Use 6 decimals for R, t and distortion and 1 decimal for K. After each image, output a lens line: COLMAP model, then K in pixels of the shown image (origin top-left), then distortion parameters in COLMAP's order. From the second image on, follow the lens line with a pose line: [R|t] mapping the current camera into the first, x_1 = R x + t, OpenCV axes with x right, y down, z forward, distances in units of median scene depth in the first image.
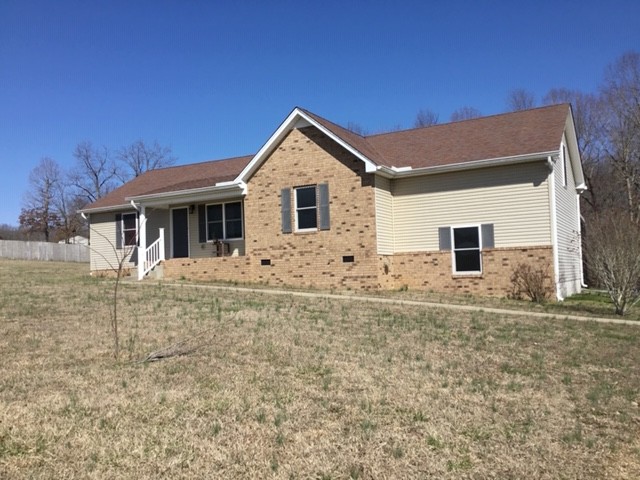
lens RADIAL K [[553.3, 0, 292.4], [0, 553.3, 243.9], [0, 0, 1]] dist [0.043842, -0.054394]
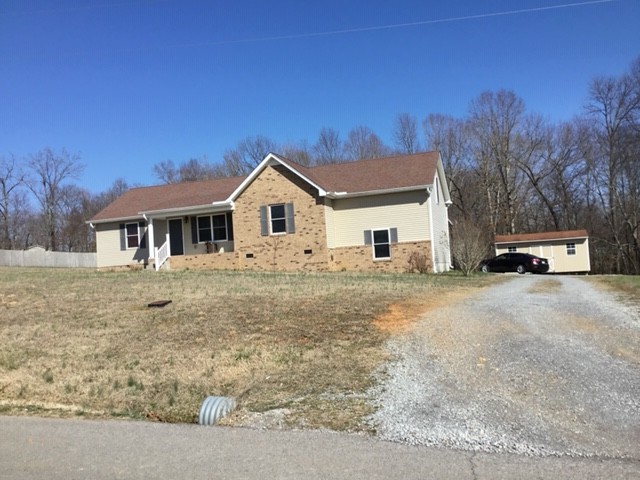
lens RADIAL K [[553.3, 0, 289.1], [0, 553.3, 244.4], [0, 0, 1]] dist [0.043842, -0.054394]
pose [[0.983499, -0.020089, 0.179793, -0.214829], [0.021048, 0.999773, -0.003426, 0.010439], [-0.179683, 0.007153, 0.983699, -0.480308]]
